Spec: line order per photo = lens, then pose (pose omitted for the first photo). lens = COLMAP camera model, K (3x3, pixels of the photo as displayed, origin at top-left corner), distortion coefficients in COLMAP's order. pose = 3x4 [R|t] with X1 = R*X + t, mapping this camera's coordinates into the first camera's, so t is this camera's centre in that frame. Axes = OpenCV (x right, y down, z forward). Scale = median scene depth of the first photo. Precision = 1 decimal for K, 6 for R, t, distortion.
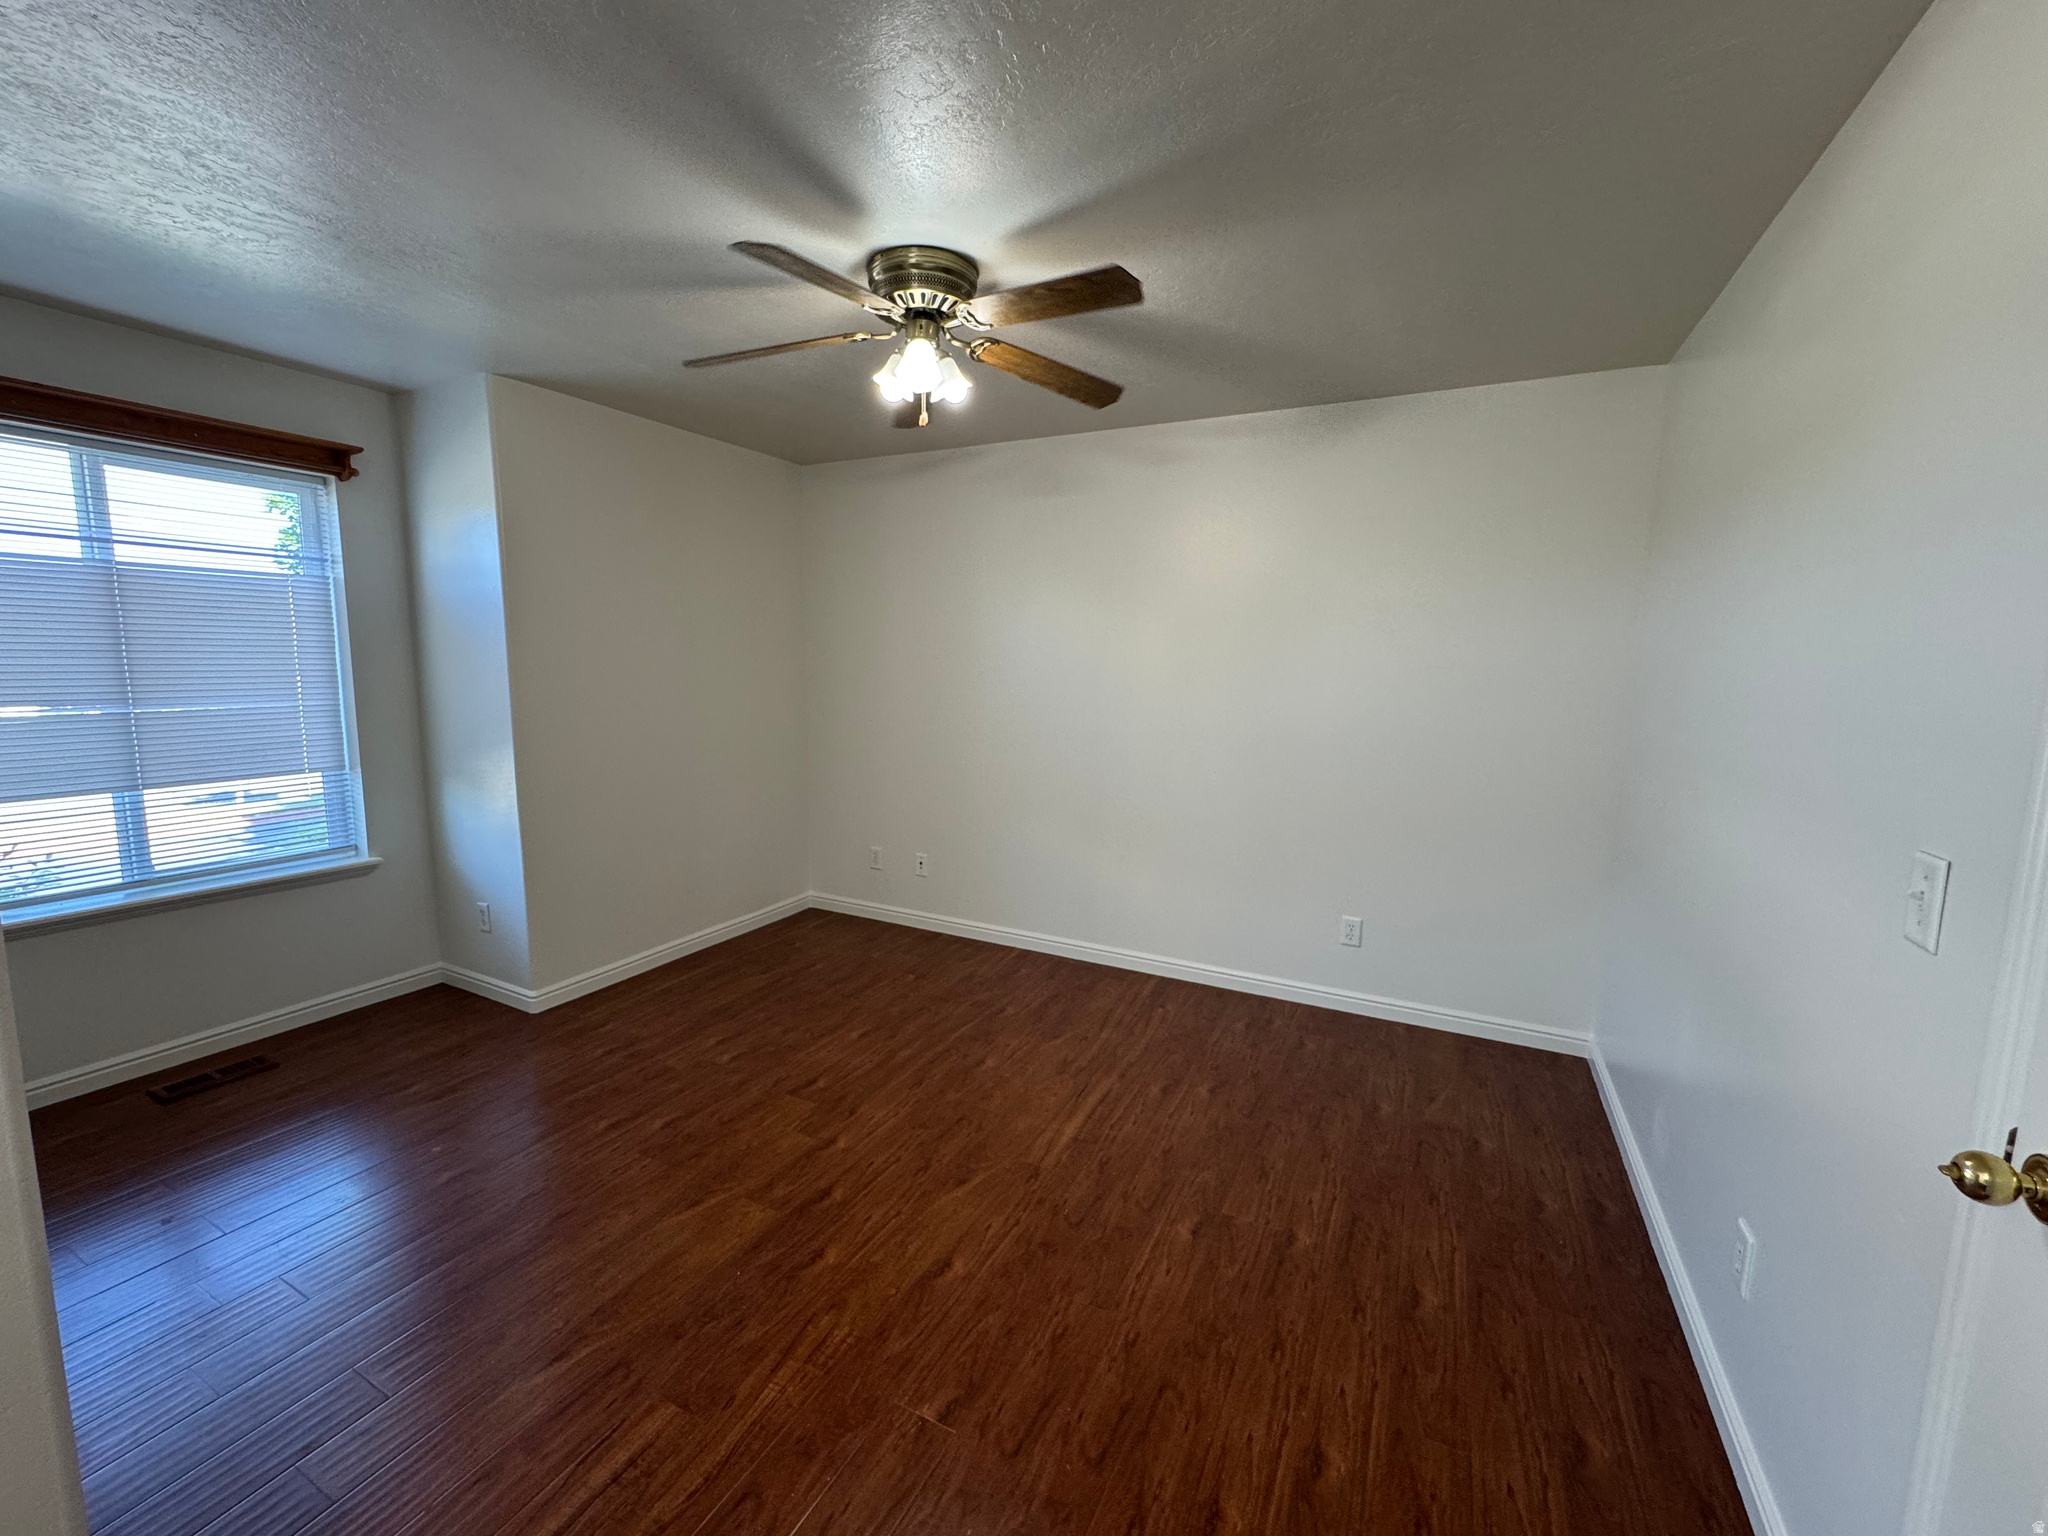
lens RADIAL K [[822.7, 0, 1024.7], [0, 822.7, 764.1], [0, 0, 1]] dist [-0.000980, 0.000366]
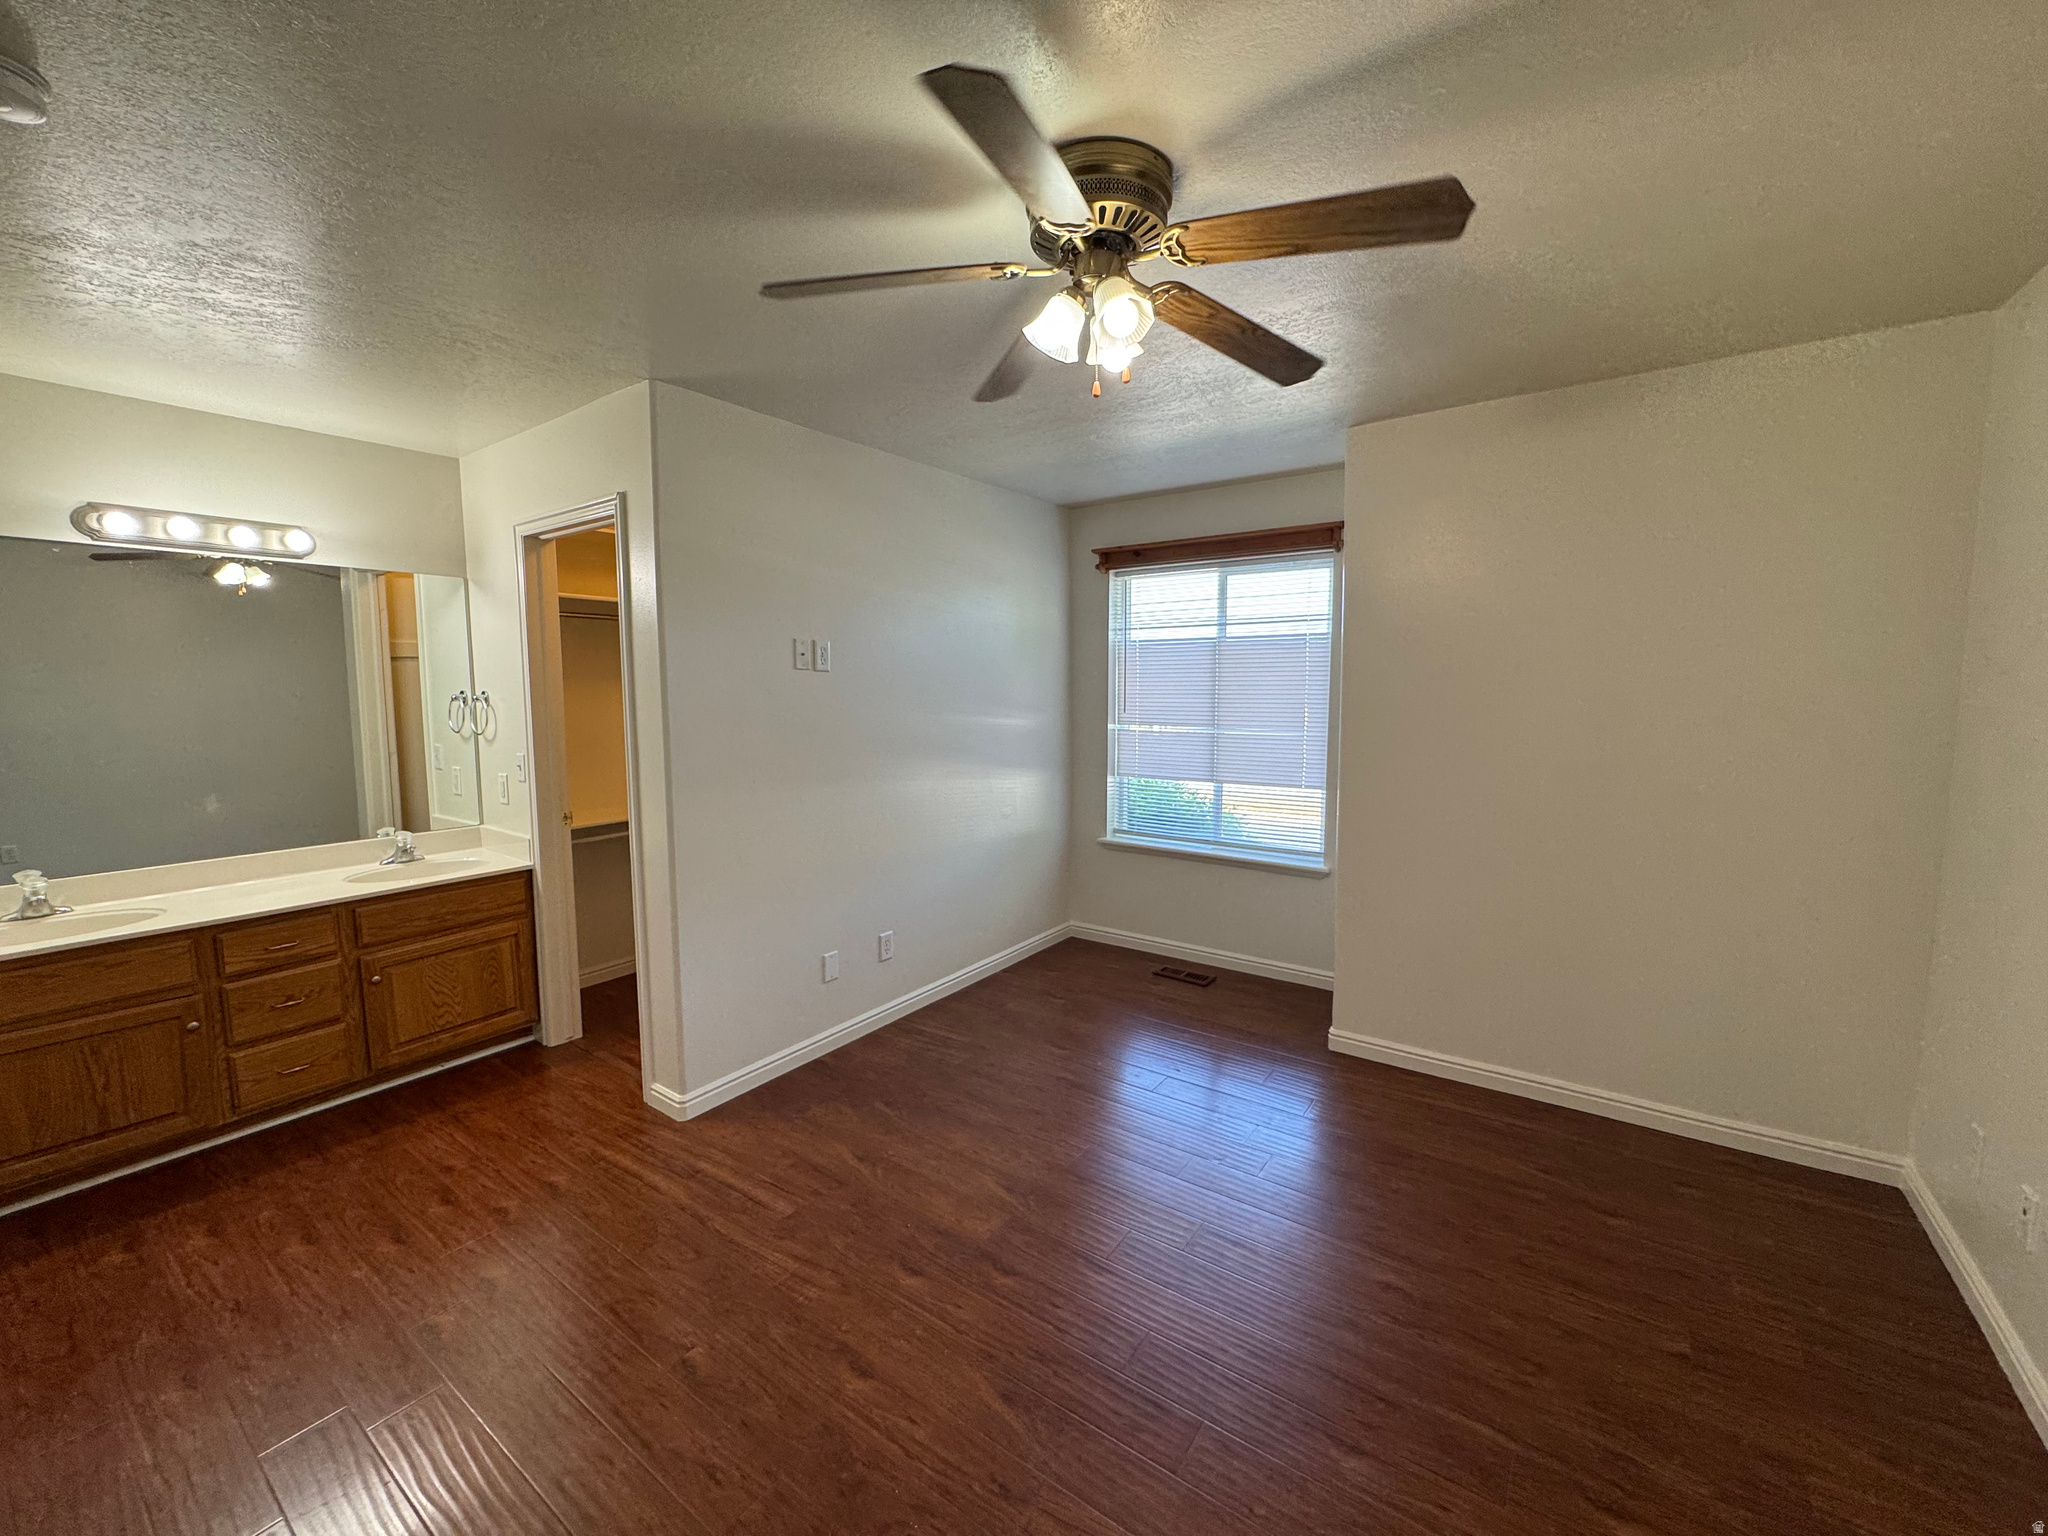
lens RADIAL K [[822.7, 0, 1024.7], [0, 822.7, 764.1], [0, 0, 1]] dist [-0.000980, 0.000366]
pose [[-0.146194, 0.086419, -0.985474, 0.528746], [-0.124313, 0.986675, 0.104966, -0.127527], [0.981414, 0.137852, -0.133503, 0.888351]]
